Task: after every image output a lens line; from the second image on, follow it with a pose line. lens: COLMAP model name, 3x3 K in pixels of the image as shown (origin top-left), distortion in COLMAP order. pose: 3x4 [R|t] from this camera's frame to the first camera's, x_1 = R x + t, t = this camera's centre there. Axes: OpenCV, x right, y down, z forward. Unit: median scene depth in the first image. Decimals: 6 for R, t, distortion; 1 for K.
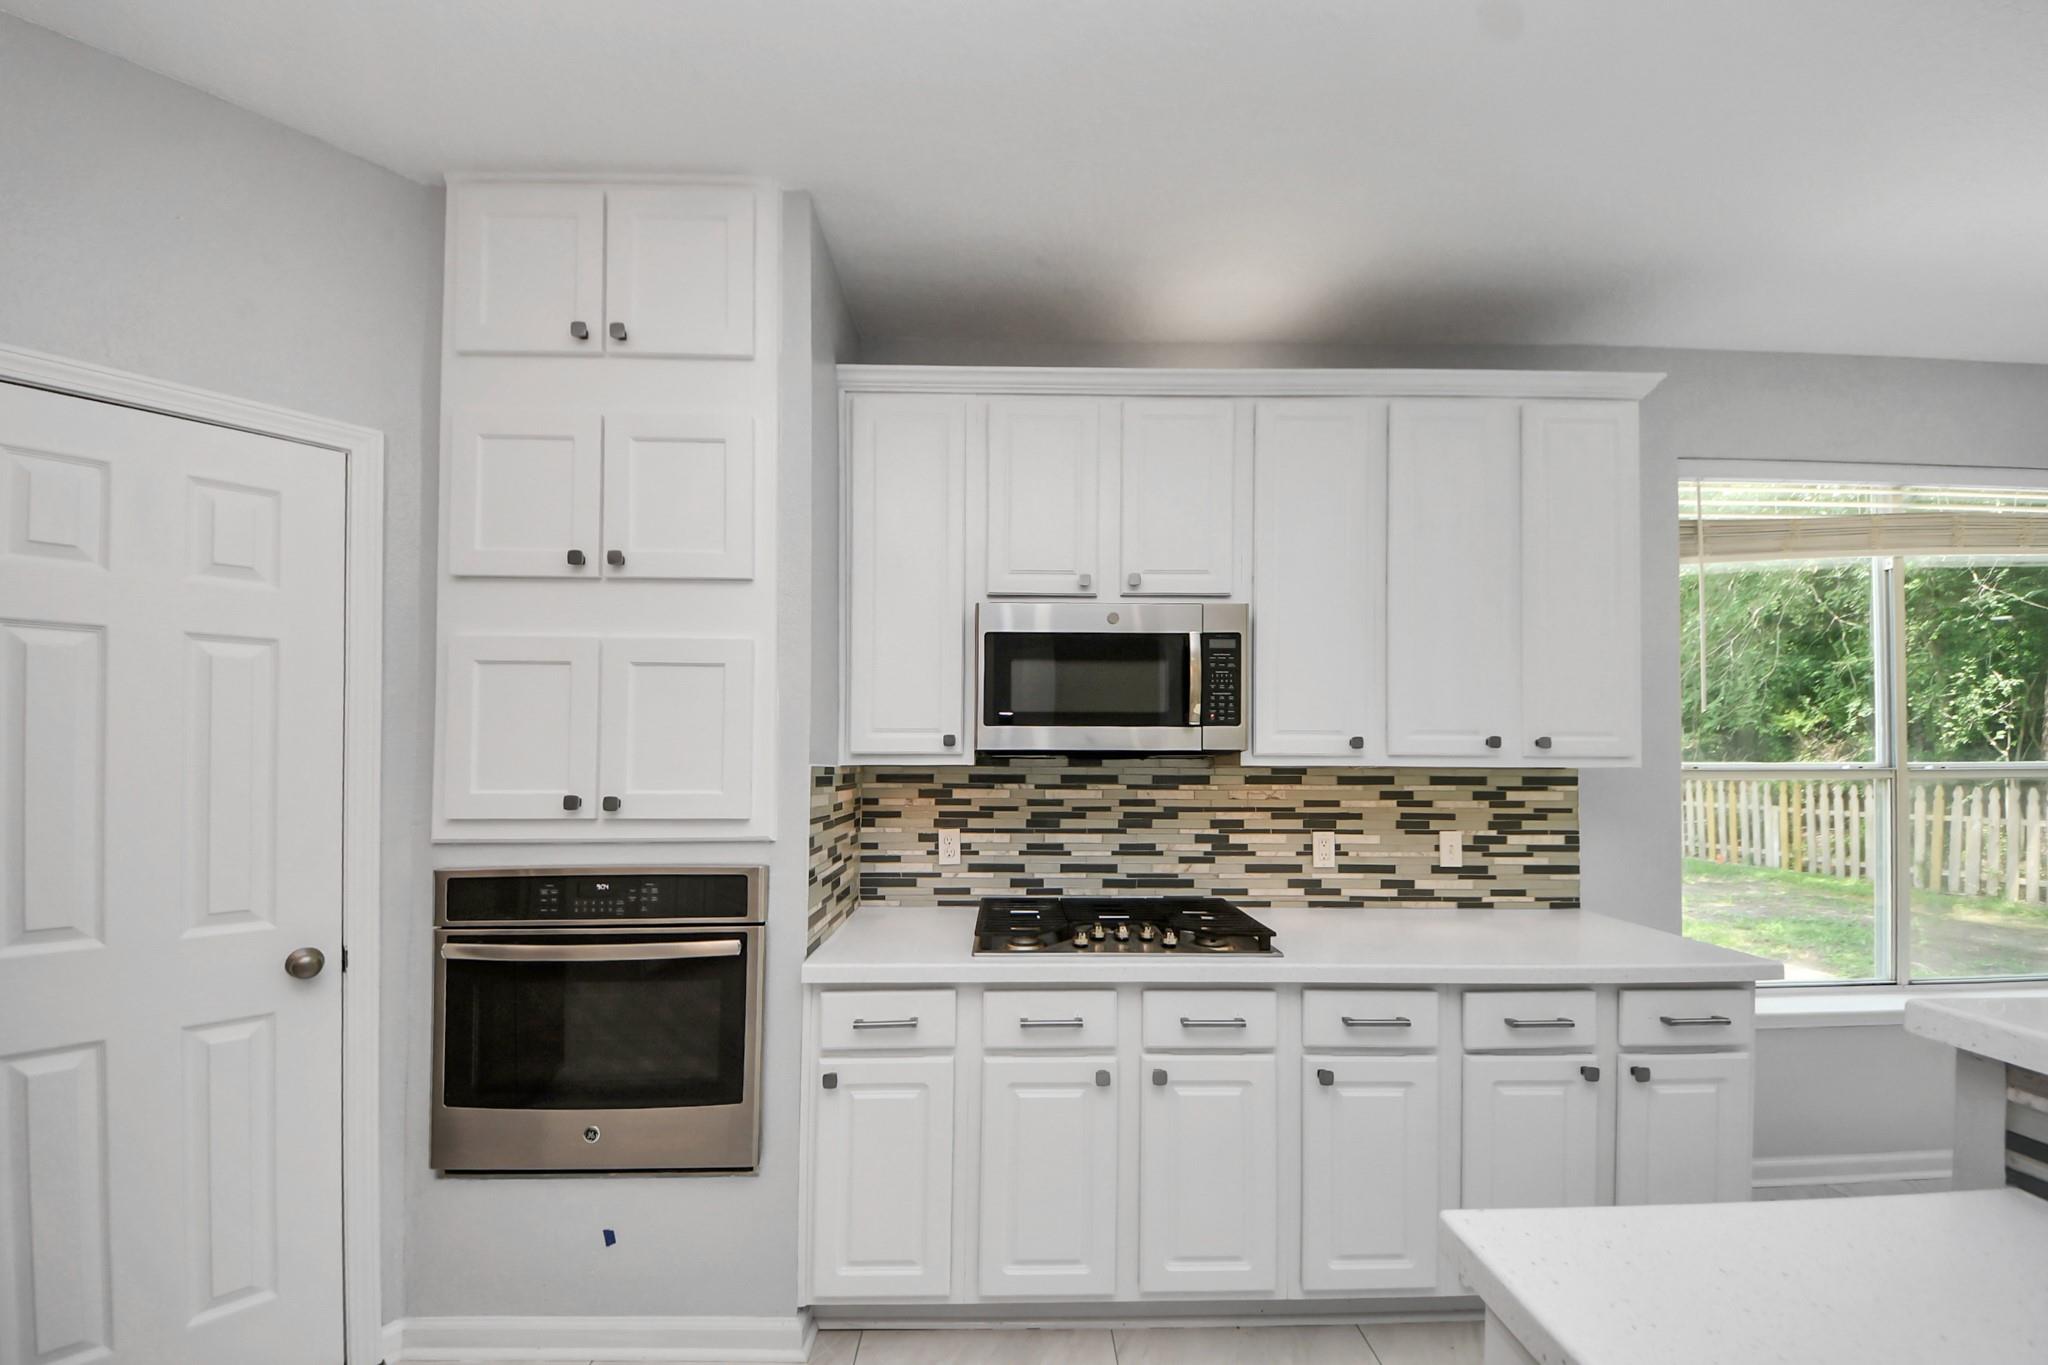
lens RADIAL K [[770.5, 0, 1023.7], [0, 770.5, 756.3], [0, 0, 1]] dist [0.014952, -0.013222]
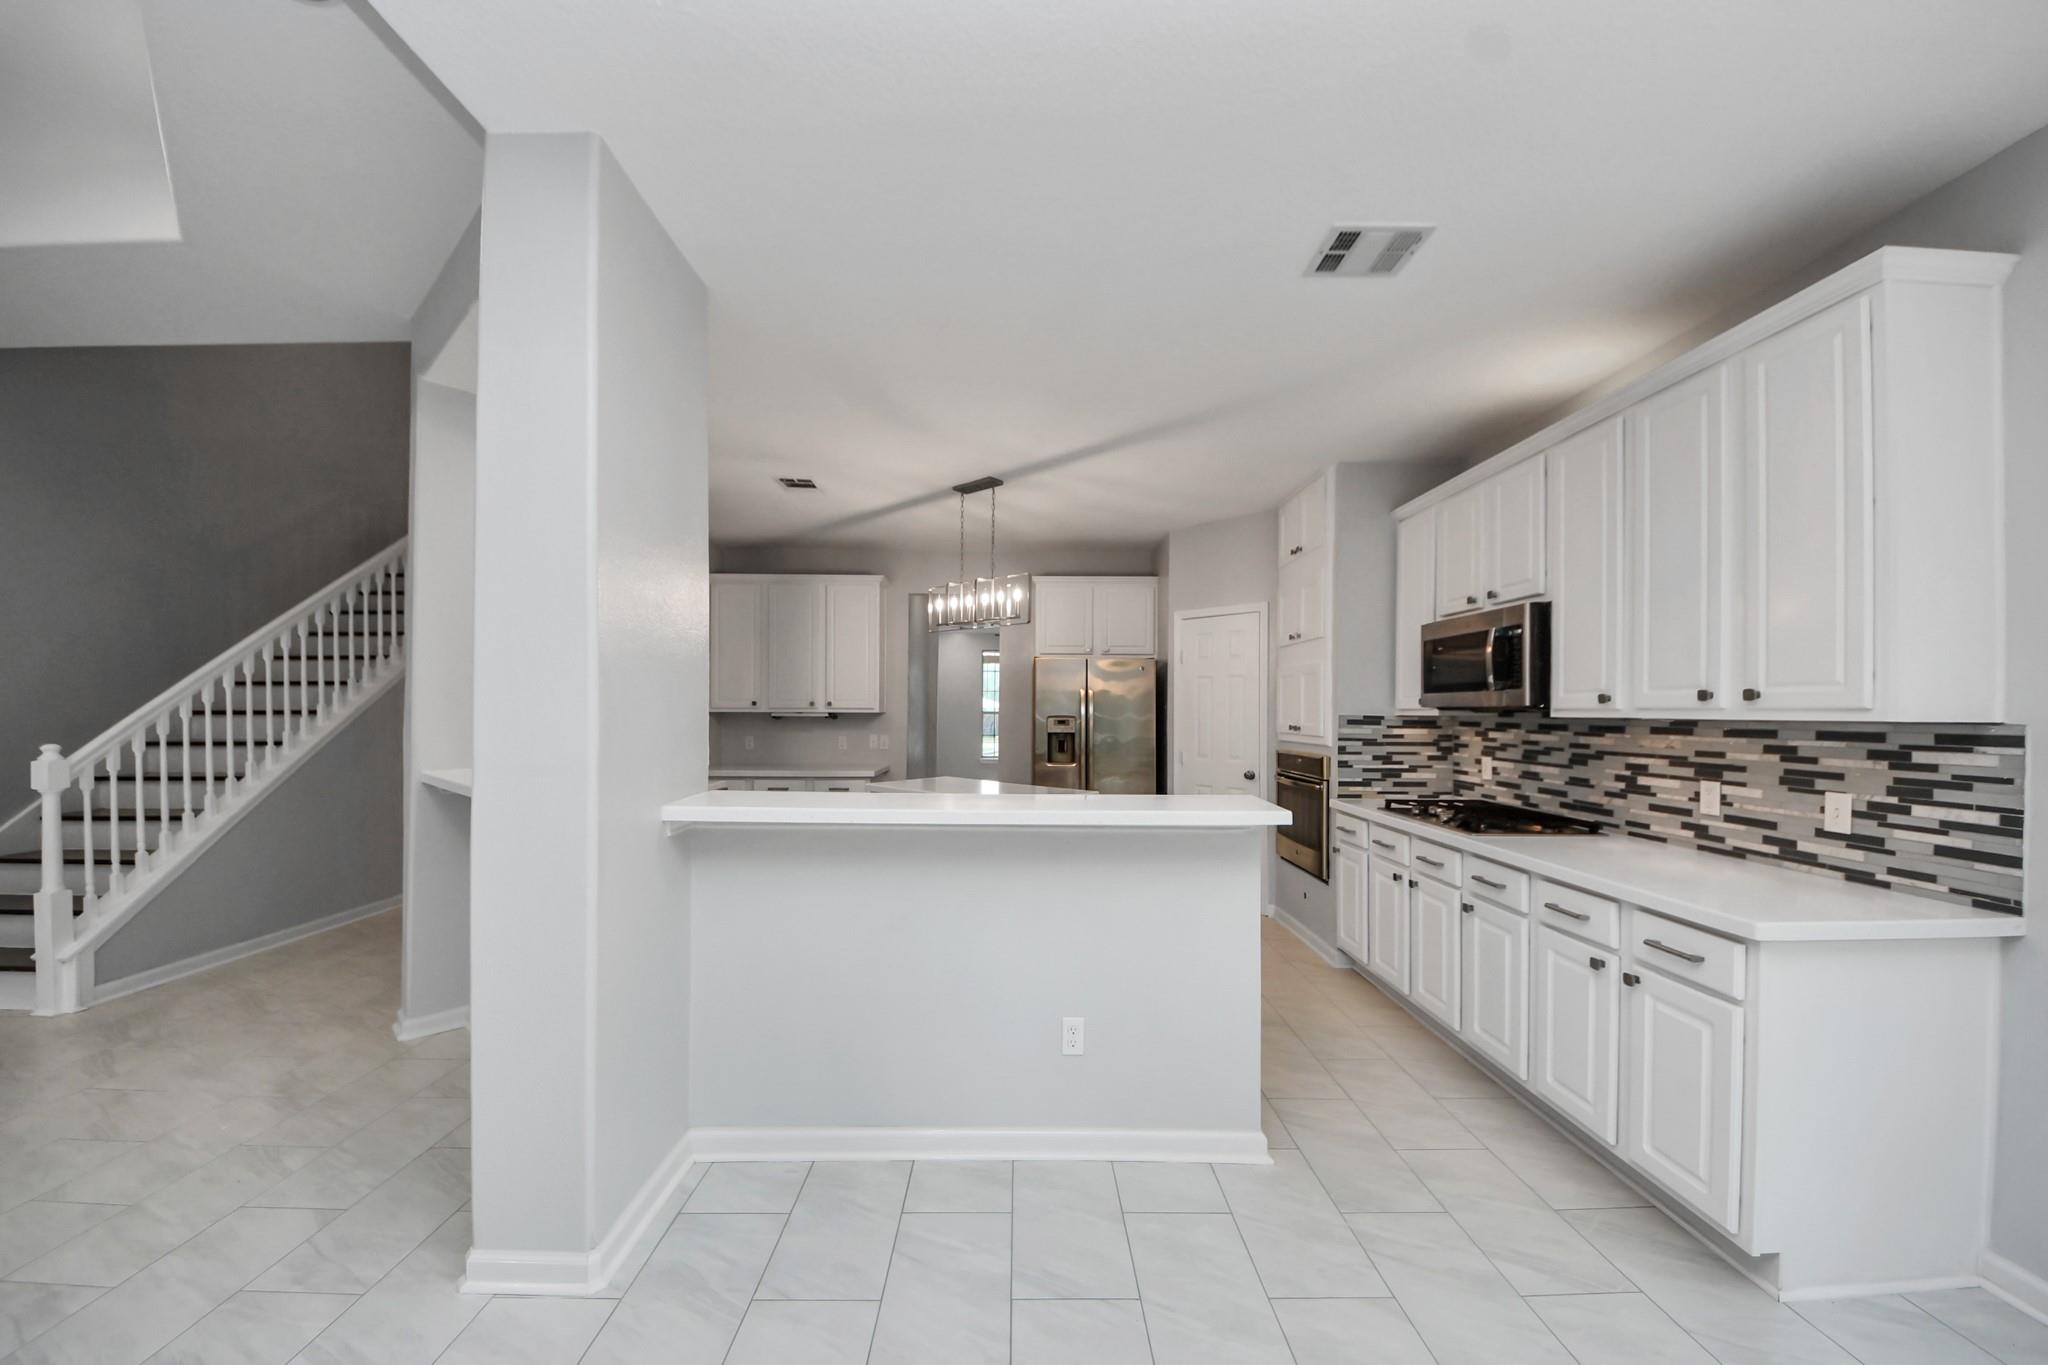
lens RADIAL K [[730.9, 0, 1027.7], [0, 730.9, 688.4], [0, 0, 1]] dist [0.001054, -0.009792]
pose [[0.000588, -0.033740, -0.999430, 1.387946], [-0.005052, 0.999418, -0.033742, 0.009070], [0.999987, 0.005069, 0.000417, 0.061644]]
